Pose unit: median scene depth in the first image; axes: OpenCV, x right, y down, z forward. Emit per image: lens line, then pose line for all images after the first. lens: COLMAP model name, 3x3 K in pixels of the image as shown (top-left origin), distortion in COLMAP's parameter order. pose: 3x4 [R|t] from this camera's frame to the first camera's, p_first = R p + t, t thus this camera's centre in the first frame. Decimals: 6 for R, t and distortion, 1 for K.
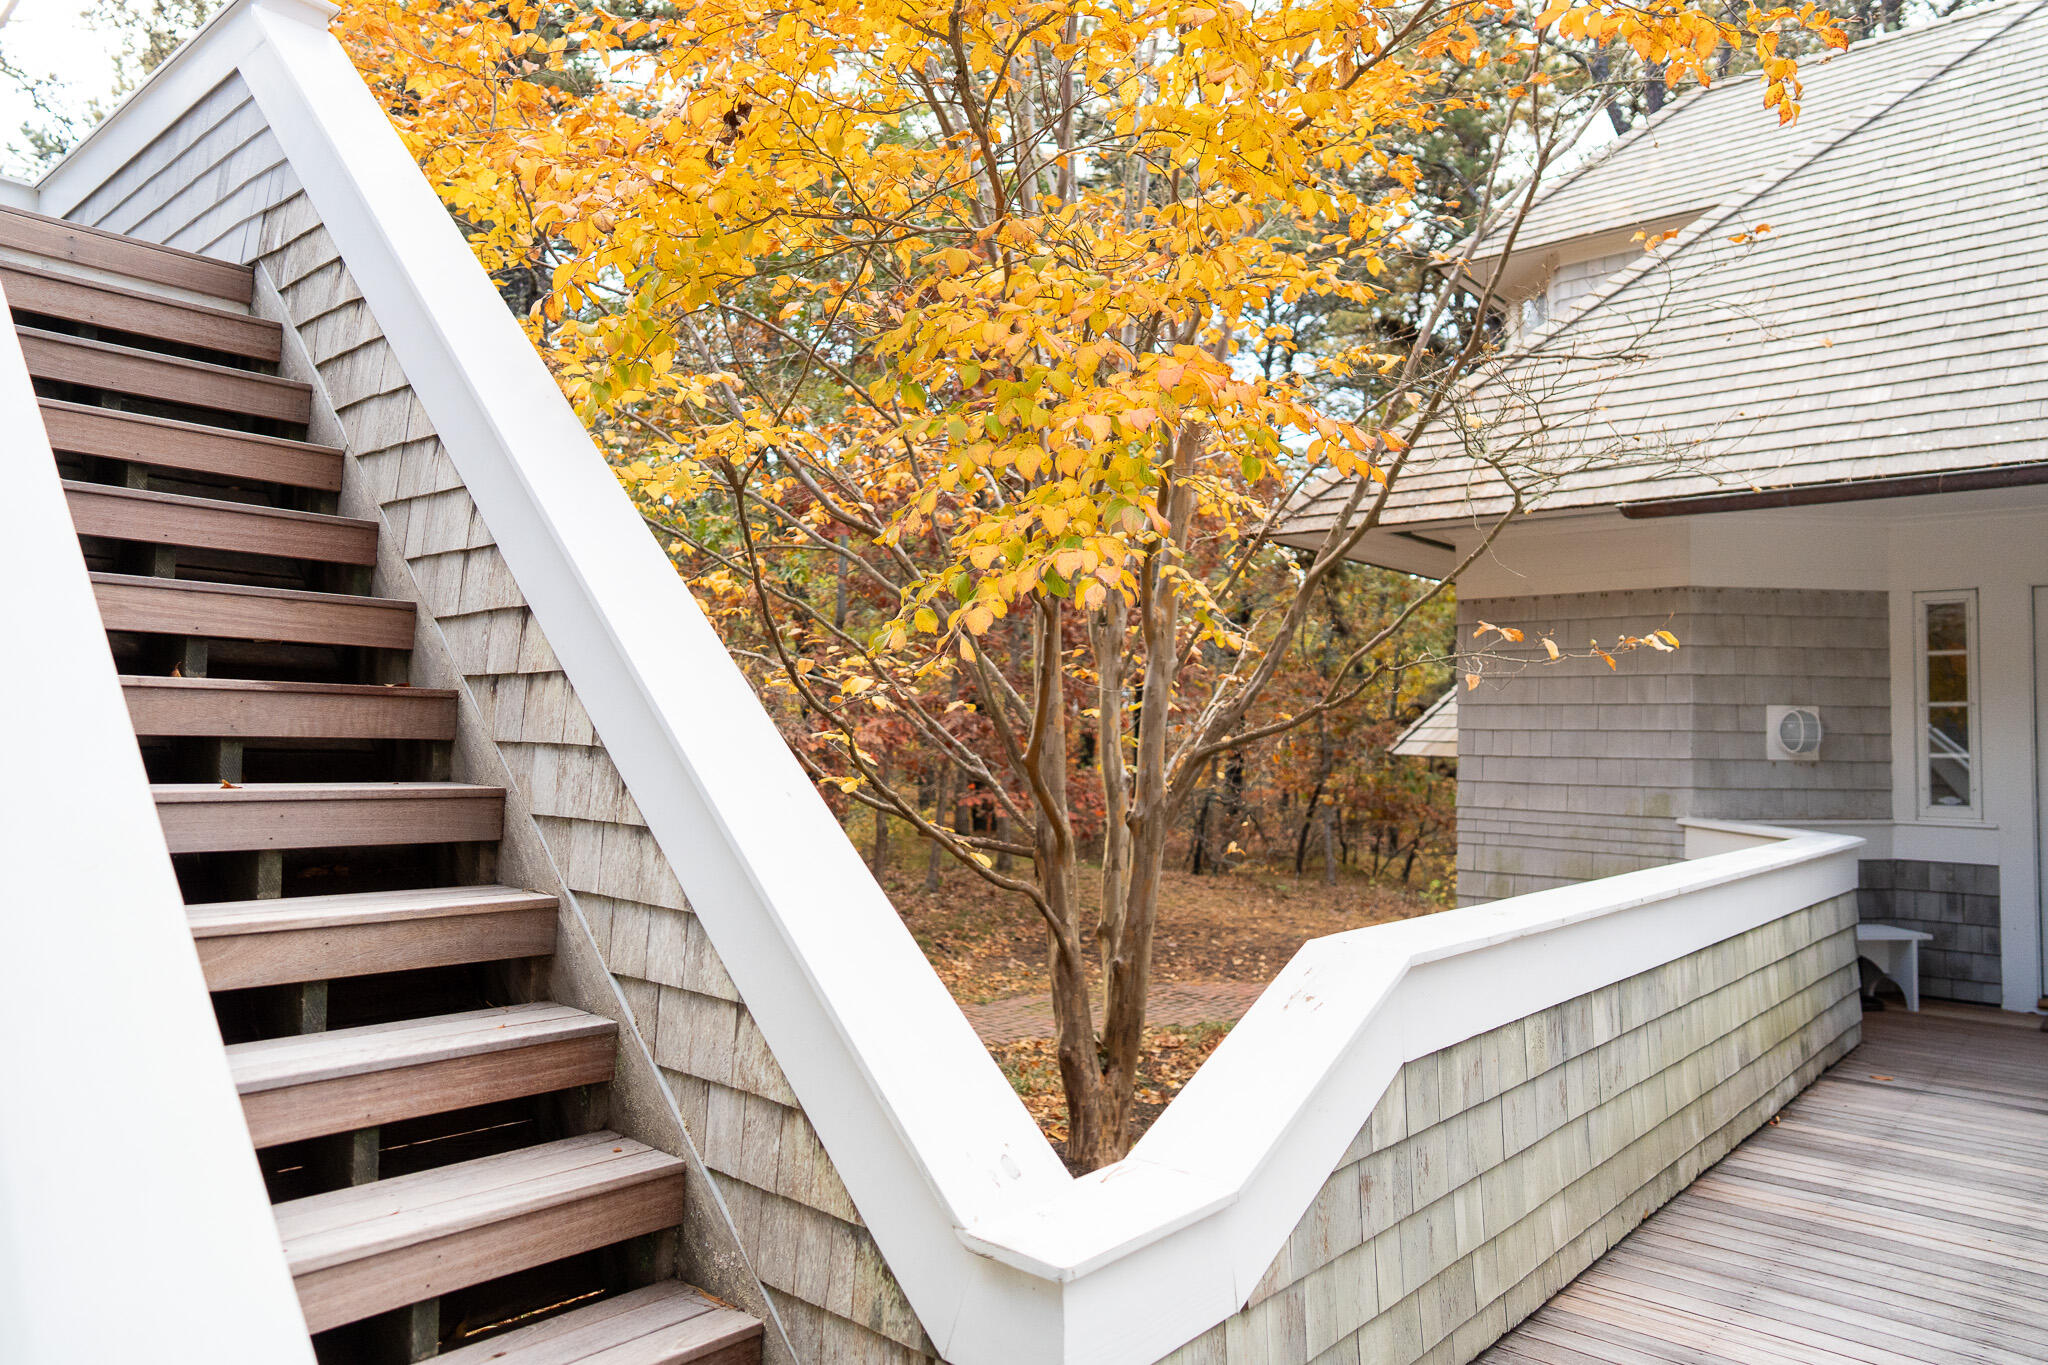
lens RADIAL K [[1362.9, 0, 1038.3], [0, 1362.9, 676.6], [0, 0, 1]] dist [0.001428, 0.000959]
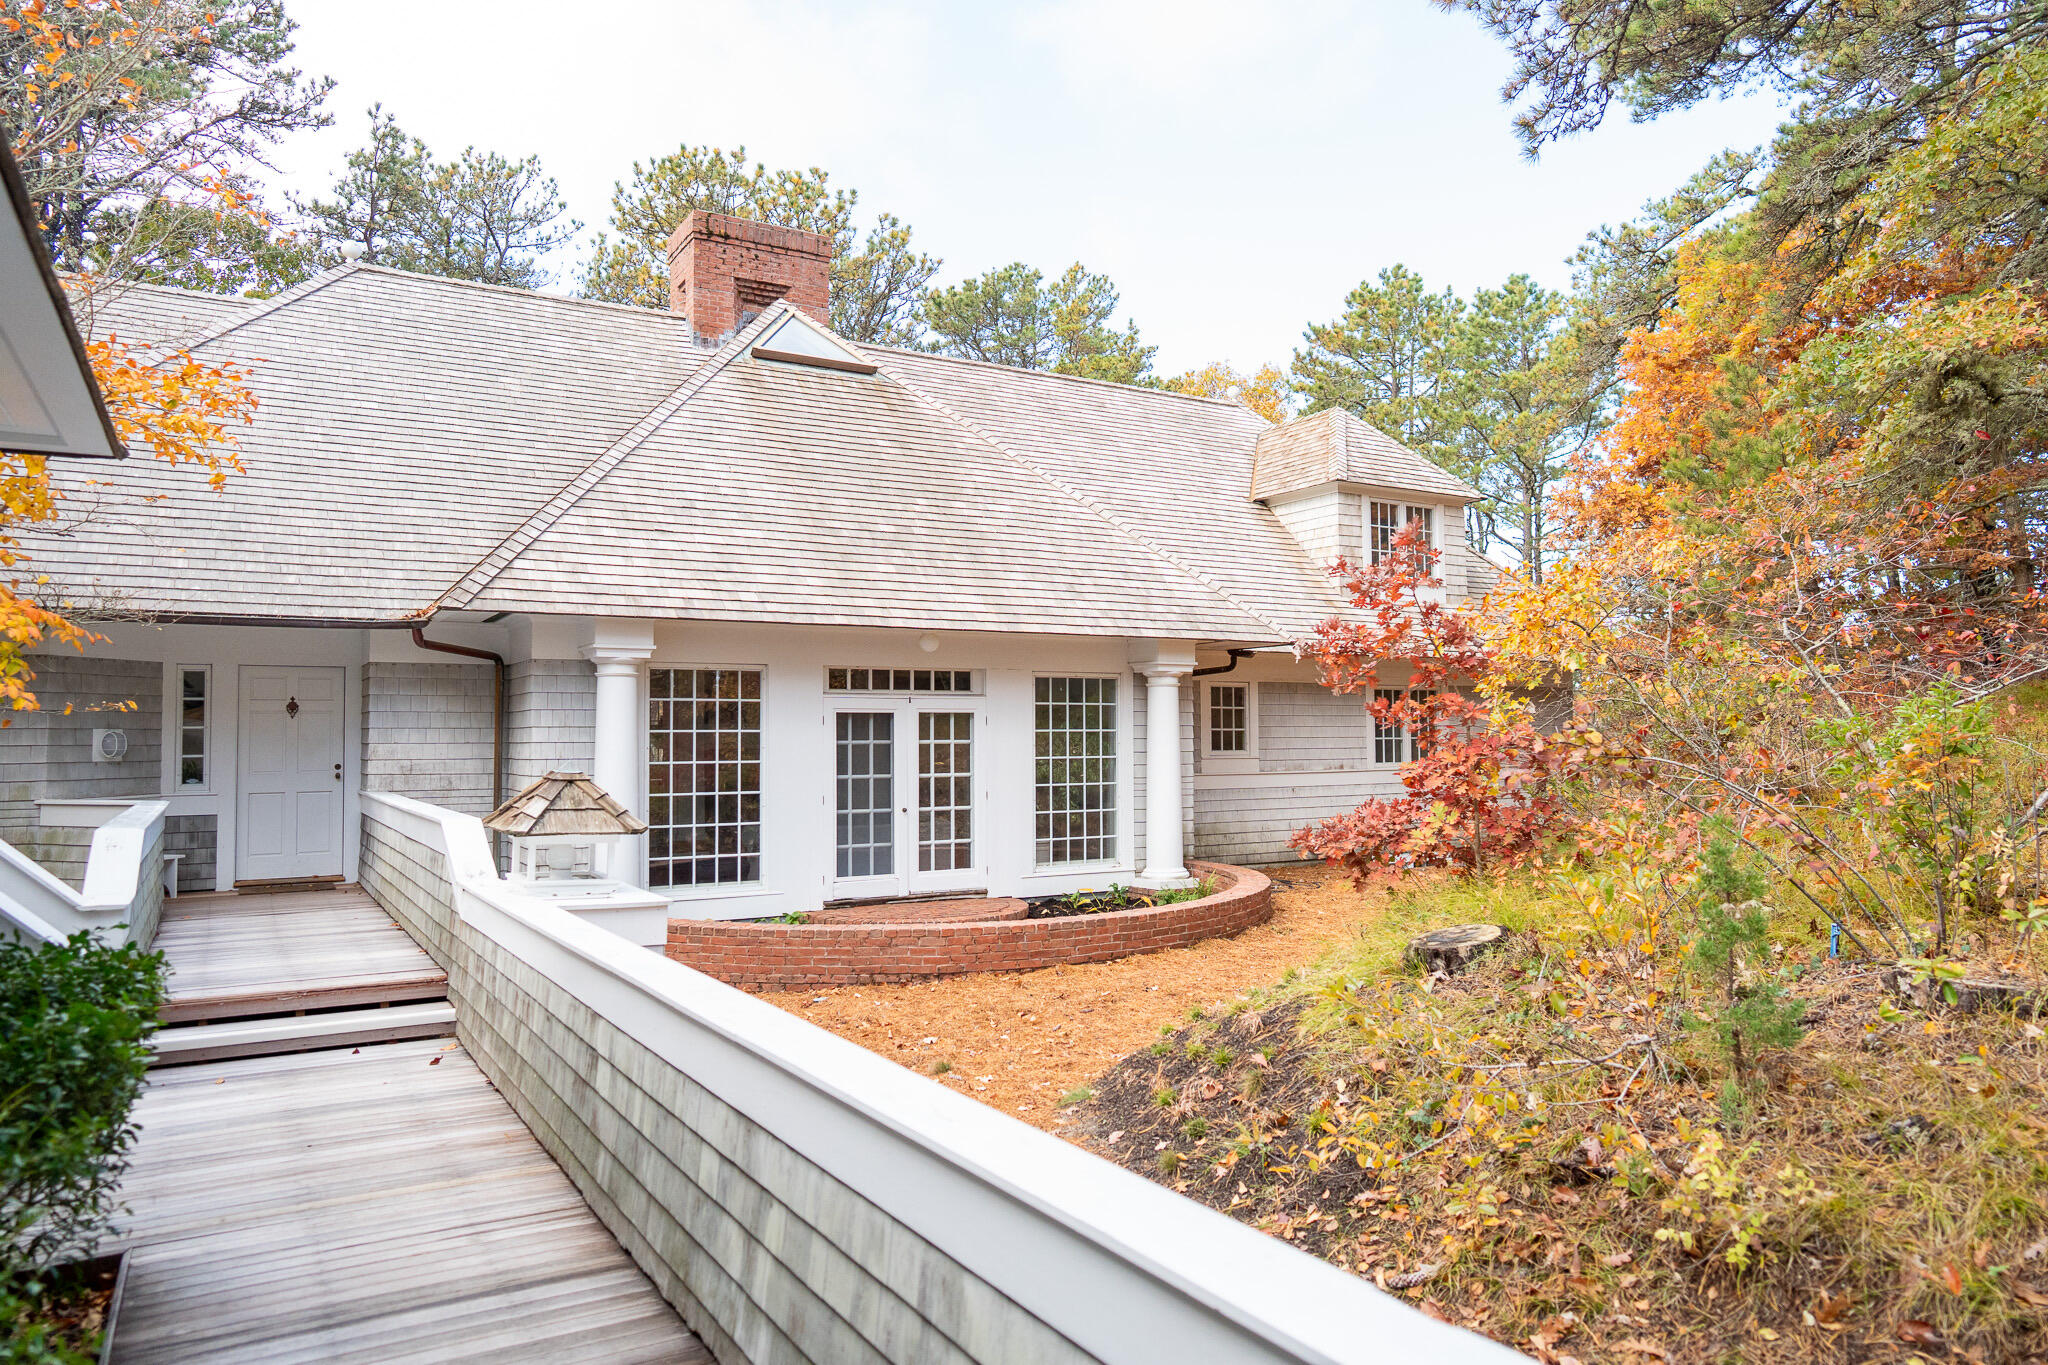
lens RADIAL K [[1362.9, 0, 1038.3], [0, 1362.9, 676.6], [0, 0, 1]] dist [0.001428, 0.000959]
pose [[0.309429, 0.025836, 0.950572, -0.707204], [-0.031808, 0.999353, -0.016808, -0.052562], [-0.950391, -0.025035, 0.310050, -0.621965]]
